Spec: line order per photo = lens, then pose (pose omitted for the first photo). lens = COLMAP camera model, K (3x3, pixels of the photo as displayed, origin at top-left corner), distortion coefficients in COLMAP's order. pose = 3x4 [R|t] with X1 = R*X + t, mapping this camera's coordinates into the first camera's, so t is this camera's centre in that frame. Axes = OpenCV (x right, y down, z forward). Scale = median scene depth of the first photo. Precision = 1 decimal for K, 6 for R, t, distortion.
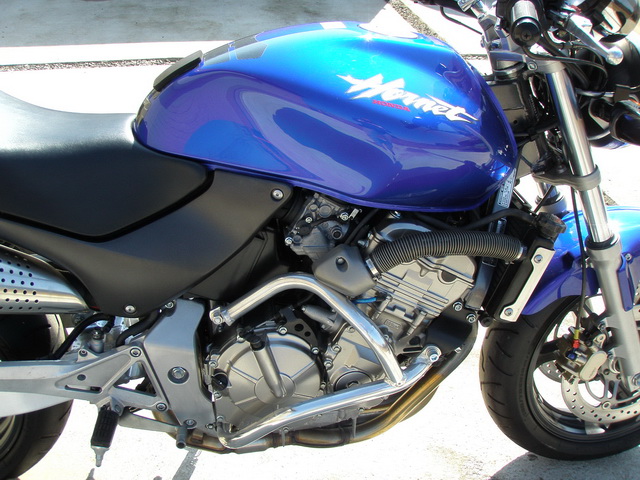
lens RADIAL K [[711.3, 0, 313.7], [0, 711.3, 251.3], [0, 0, 1]] dist [-0.208535, 0.203362]
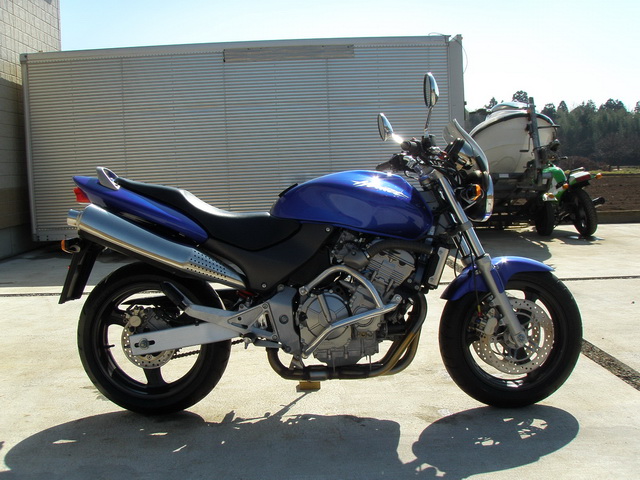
lens RADIAL K [[711.3, 0, 313.7], [0, 711.3, 251.3], [0, 0, 1]] dist [-0.208535, 0.203362]
pose [[0.990452, -0.042817, -0.131043, 0.201335], [-0.018550, 0.900513, -0.434433, 0.967204], [0.136607, 0.432716, 0.891120, -1.066005]]
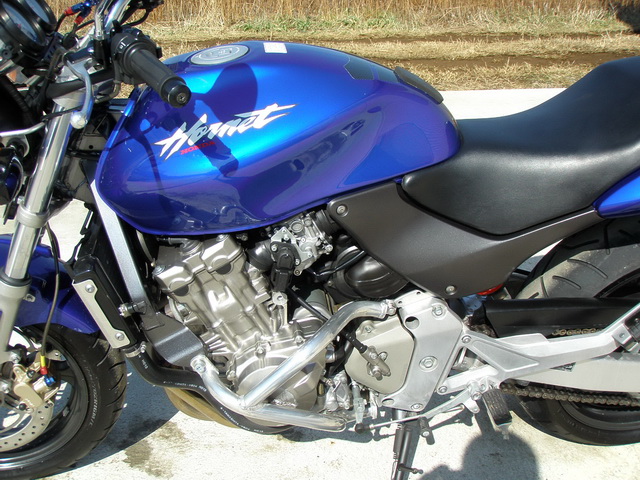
lens RADIAL K [[711.3, 0, 313.7], [0, 711.3, 251.3], [0, 0, 1]] dist [-0.208535, 0.203362]
pose [[-0.999635, -0.024838, -0.010667, -0.025893], [-0.022028, 0.519793, 0.854008, -0.998039], [-0.015667, 0.853931, -0.520150, 1.702810]]
